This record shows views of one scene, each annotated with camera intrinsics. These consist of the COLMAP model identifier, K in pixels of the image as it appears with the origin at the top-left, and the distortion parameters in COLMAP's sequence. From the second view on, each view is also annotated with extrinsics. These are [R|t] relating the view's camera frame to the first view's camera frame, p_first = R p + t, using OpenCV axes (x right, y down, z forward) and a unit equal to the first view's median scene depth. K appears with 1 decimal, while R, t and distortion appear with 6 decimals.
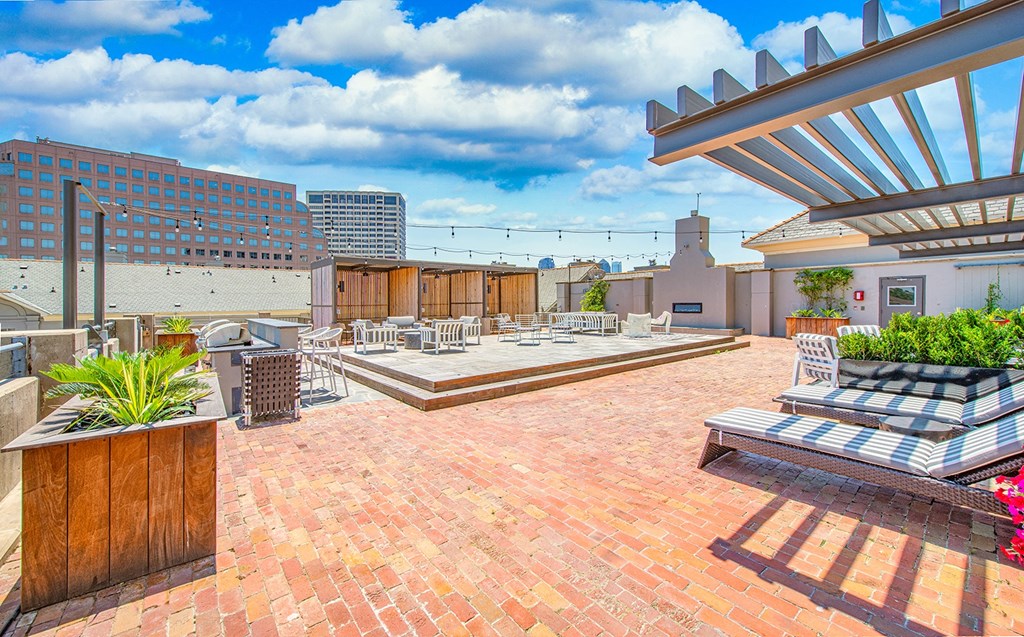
lens RADIAL K [[396.6, 0, 530.0], [0, 396.6, 305.8], [0, 0, 1]] dist [-0.000387, 0.000048]
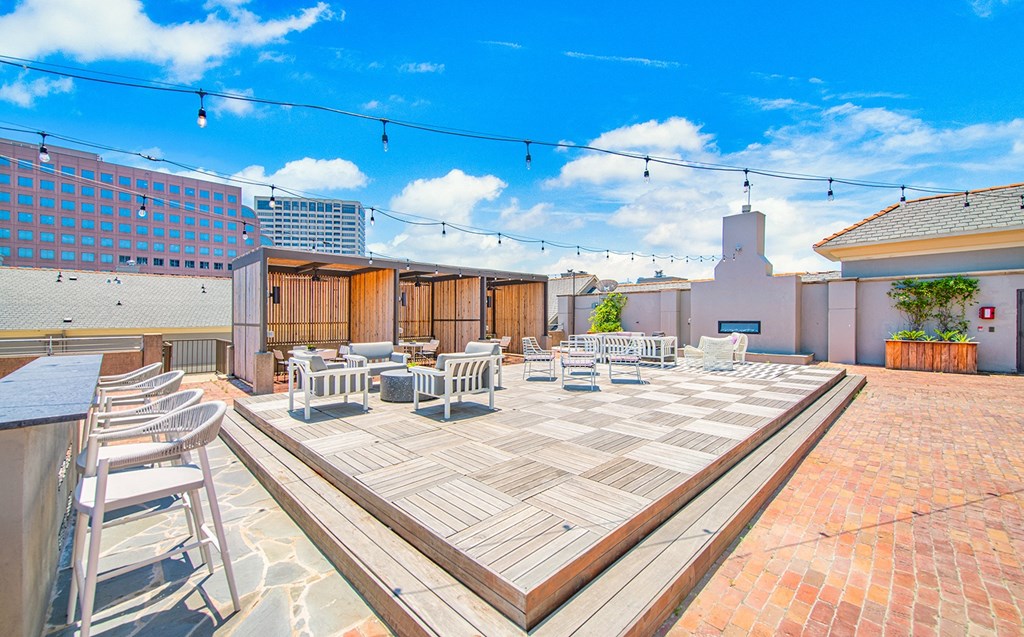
lens RADIAL K [[397.1, 0, 529.4], [0, 397.1, 315.5], [0, 0, 1]] dist [0.000098, -0.000117]
pose [[0.995830, 0.004492, 0.091123, -0.090393], [-0.003223, 0.999896, -0.014076, -0.005263], [-0.091177, 0.013724, 0.995740, 0.235143]]
